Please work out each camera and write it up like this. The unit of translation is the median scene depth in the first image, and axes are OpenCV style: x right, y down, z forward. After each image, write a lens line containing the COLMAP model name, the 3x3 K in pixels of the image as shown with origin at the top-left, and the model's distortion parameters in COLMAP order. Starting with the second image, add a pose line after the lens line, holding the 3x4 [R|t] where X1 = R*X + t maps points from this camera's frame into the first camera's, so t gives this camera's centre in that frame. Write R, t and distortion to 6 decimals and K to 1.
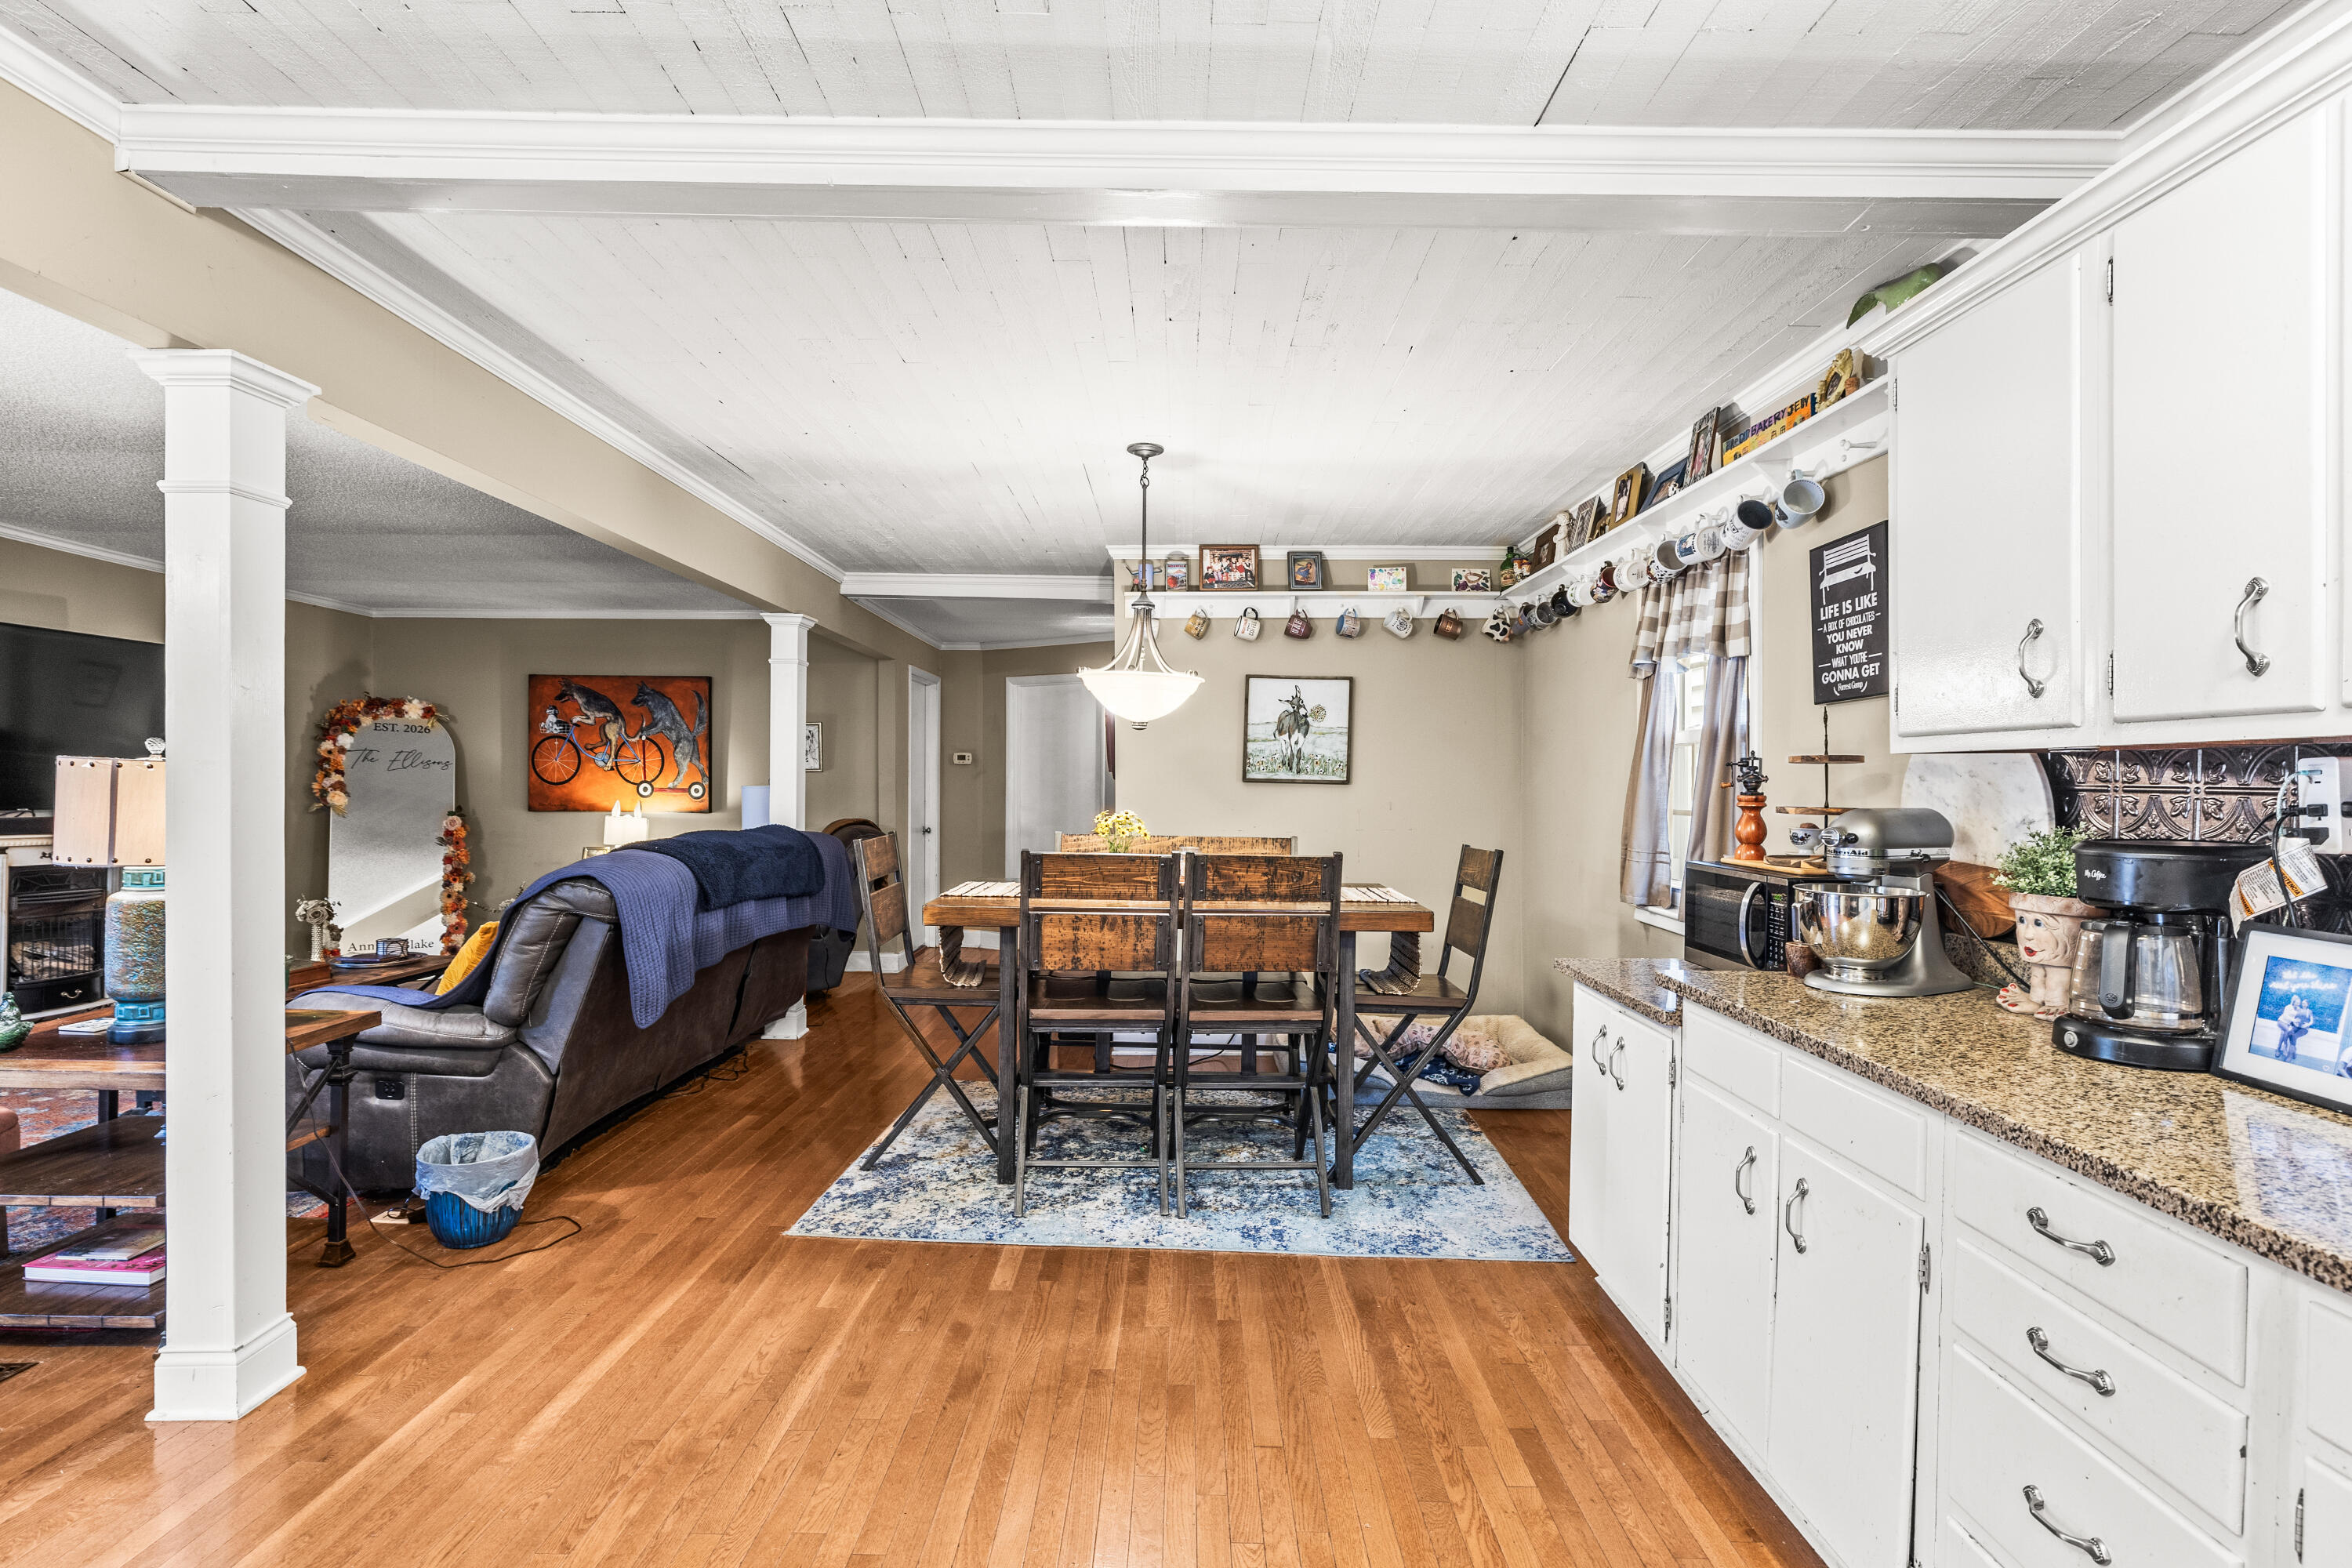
lens RADIAL K [[1102.3, 0, 1175.3], [0, 1102.3, 793.0], [0, 0, 1]] dist [-0.009542, 0.002779]
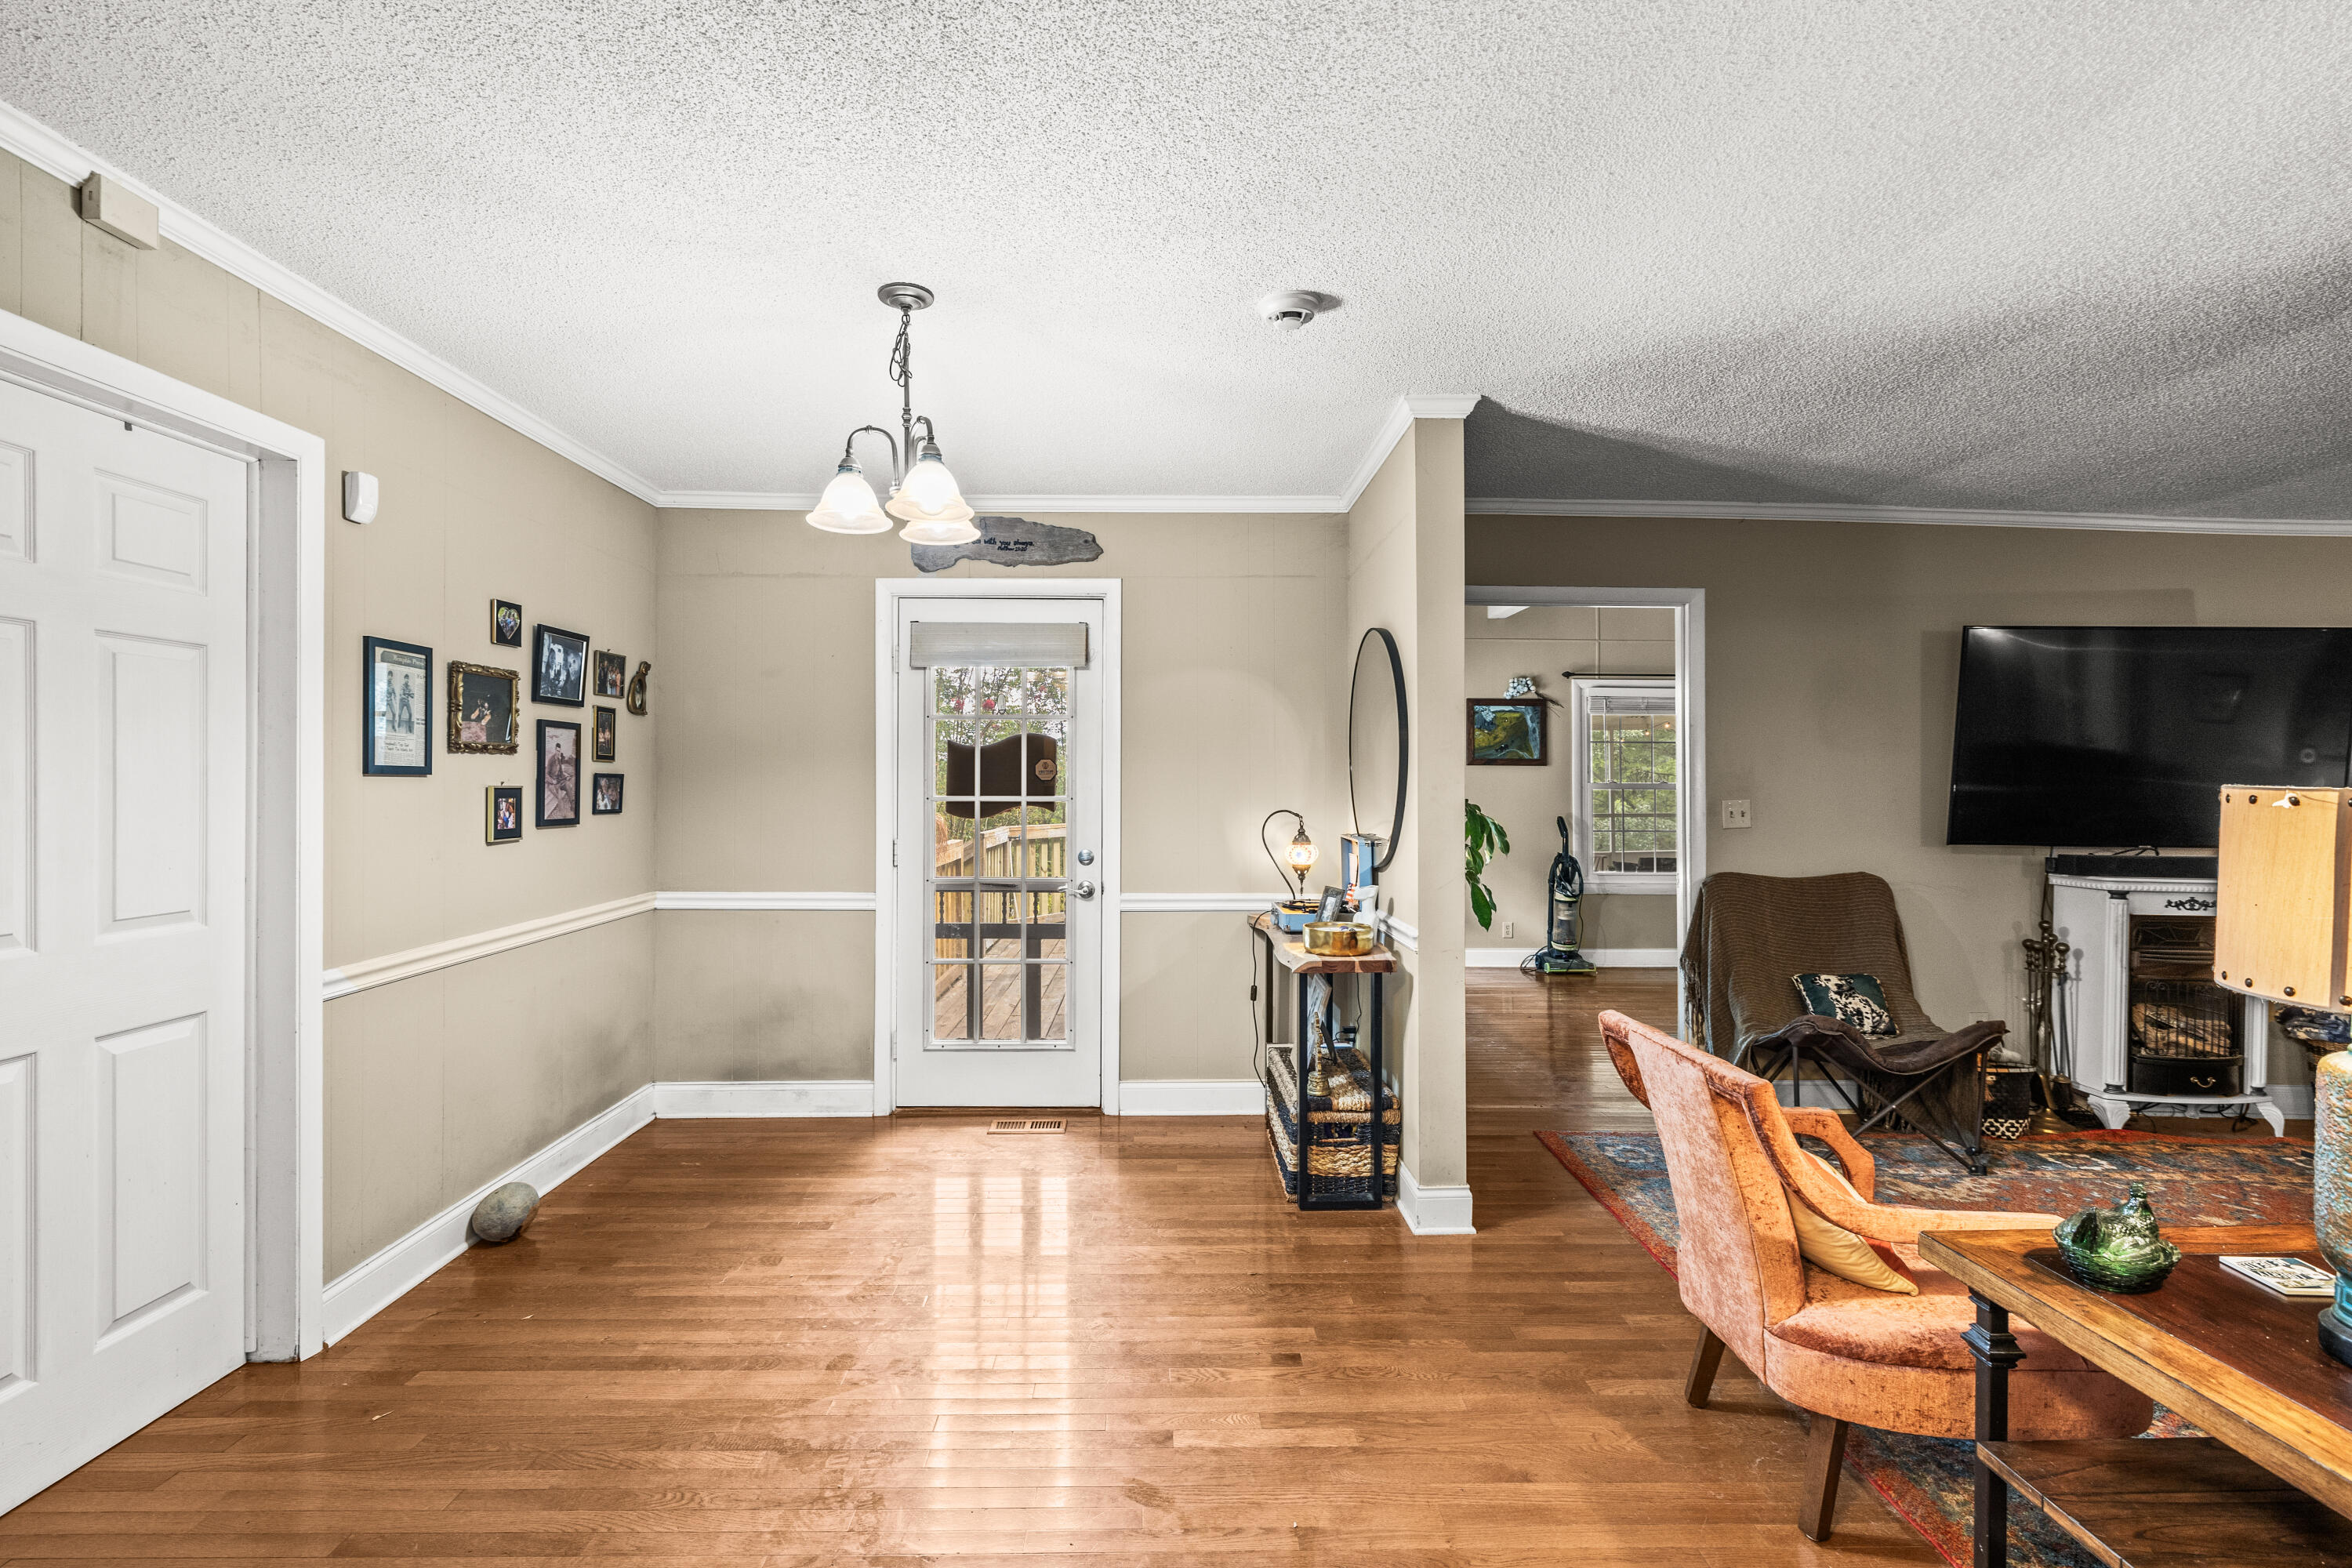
lens RADIAL K [[1075.1, 0, 1167.8], [0, 1075.1, 784.2], [0, 0, 1]] dist [-0.003672, 0.000776]
pose [[0.024363, -0.017071, -0.999557, -0.235630], [-0.011768, 0.999780, -0.017361, -0.009151], [0.999634, 0.012186, 0.024157, 0.218453]]
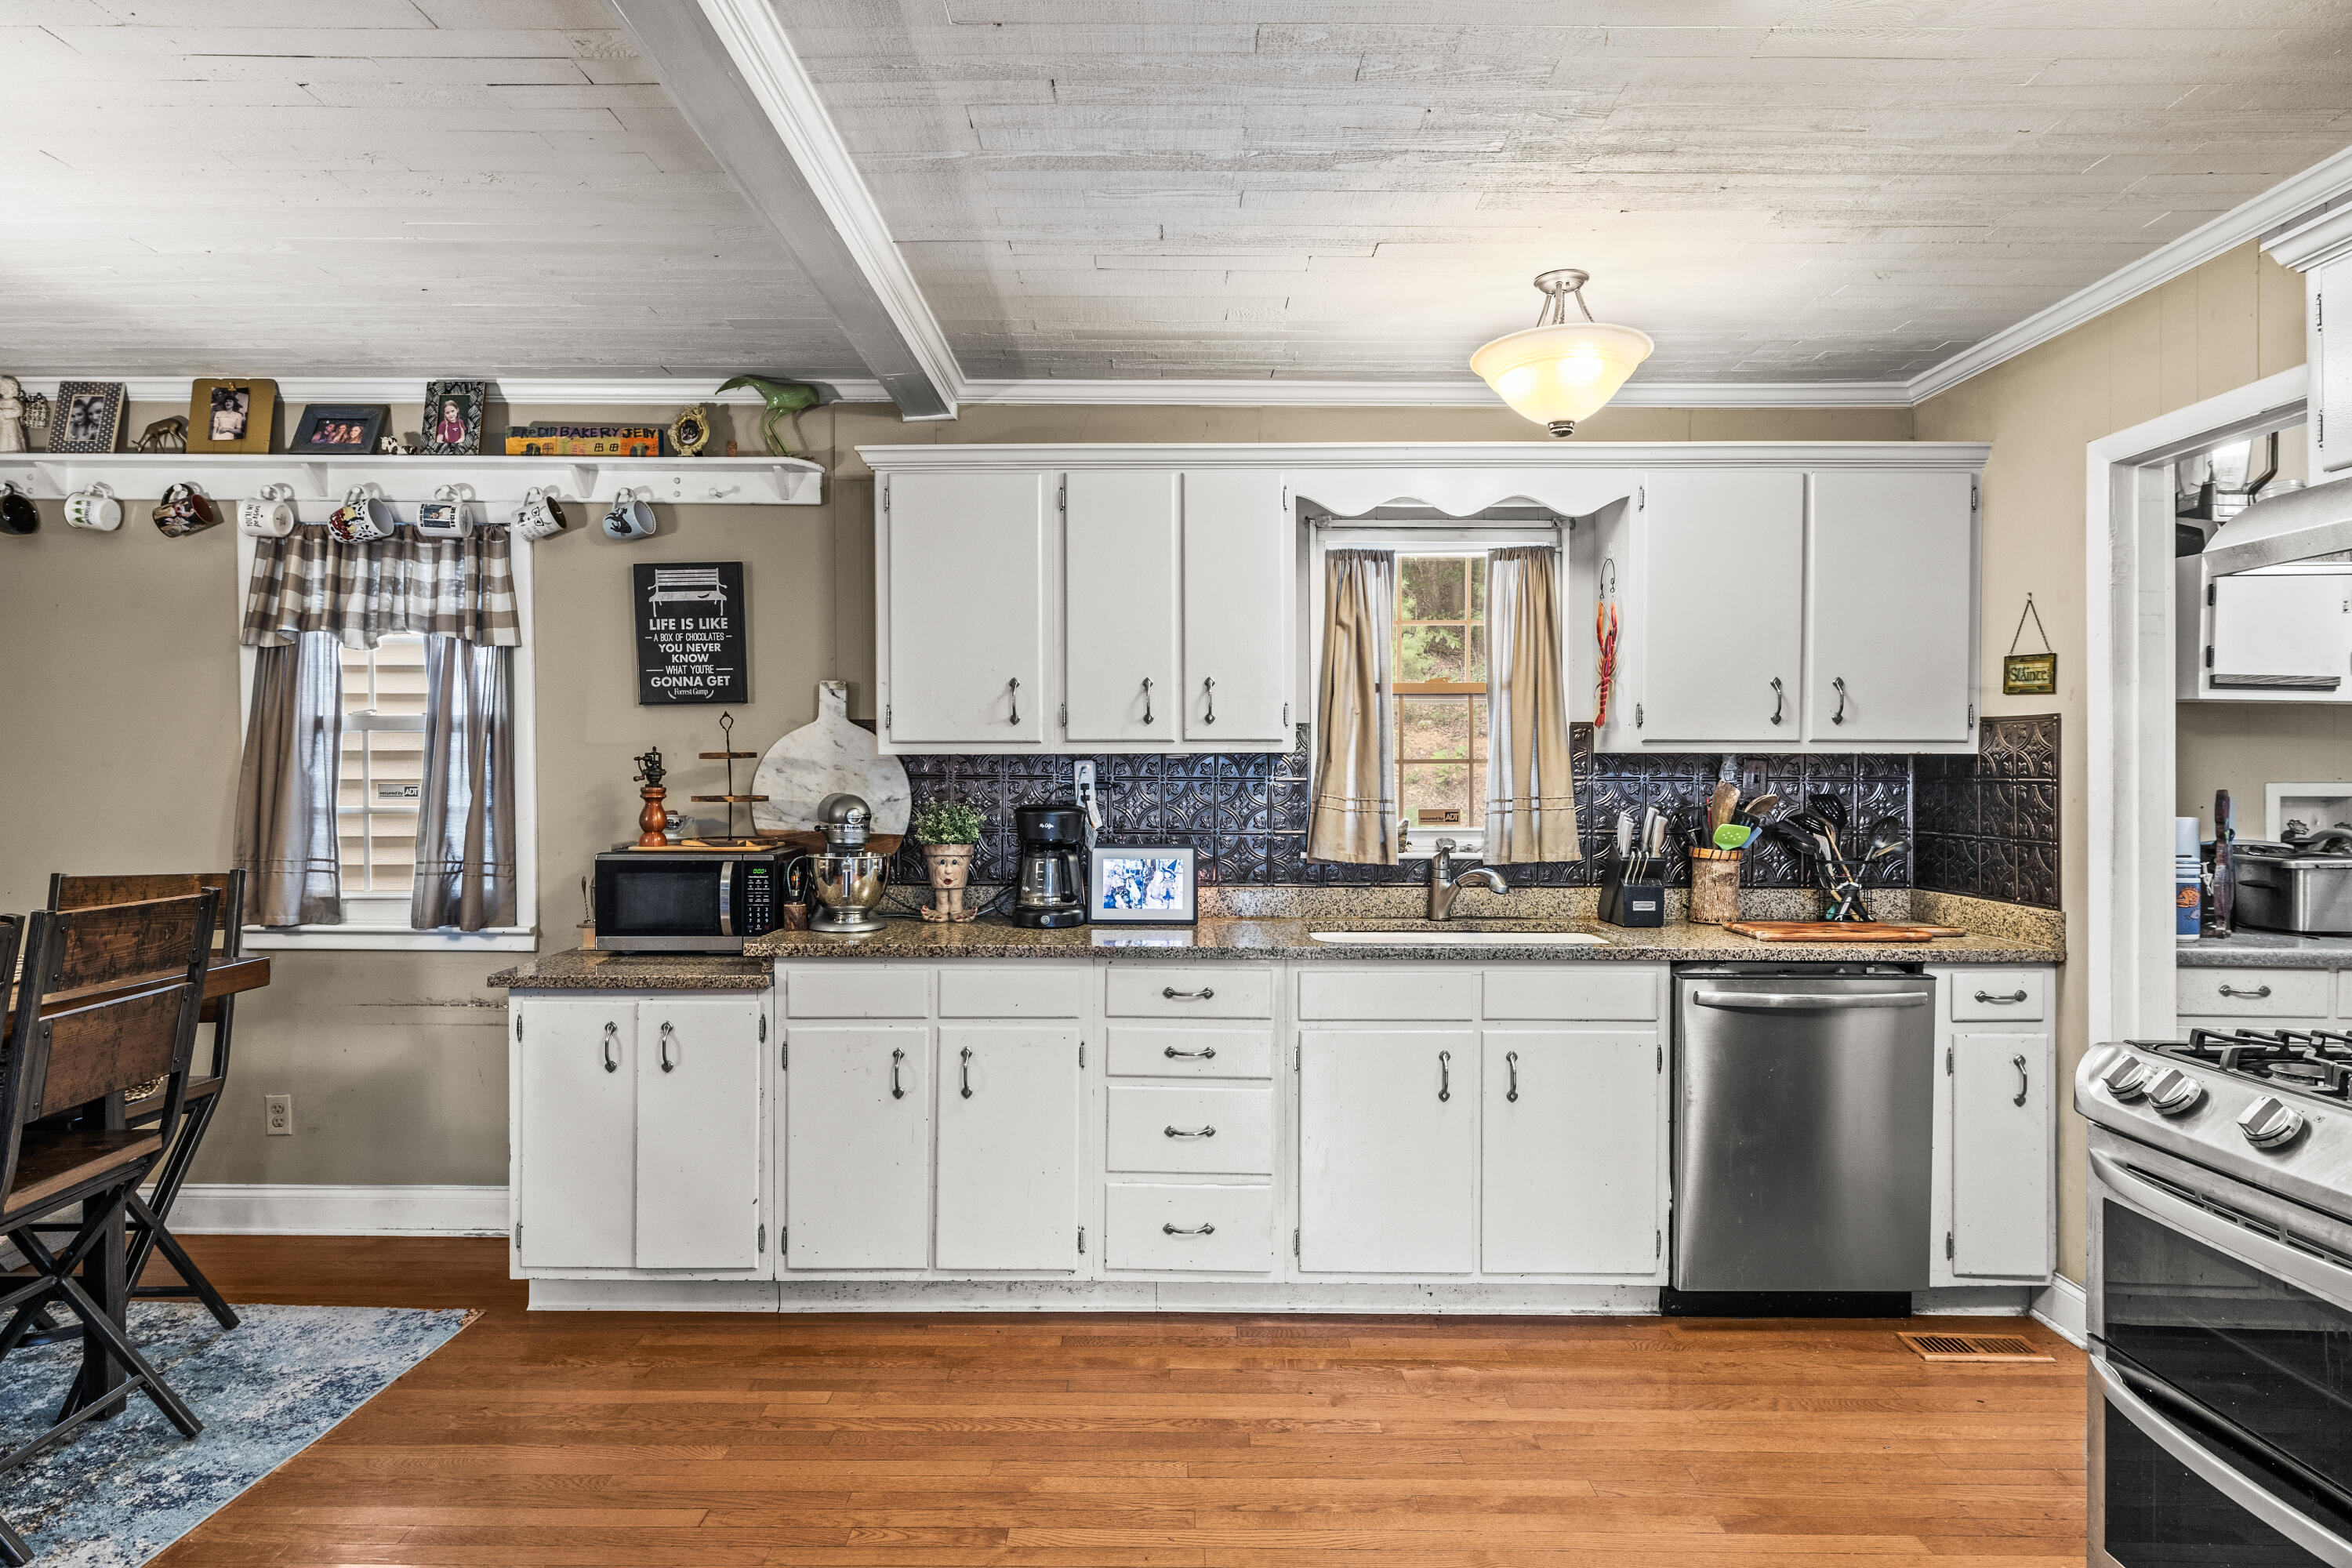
lens RADIAL K [[1339.0, 0, 1176.5], [0, 1339.0, 778.1], [0, 0, 1]] dist [-0.001490, 0.001235]
pose [[-0.006803, -0.019572, 0.999785, -0.415011], [0.013212, 0.999719, 0.019660, -0.013441], [-0.999890, 0.013343, -0.006542, 0.249844]]
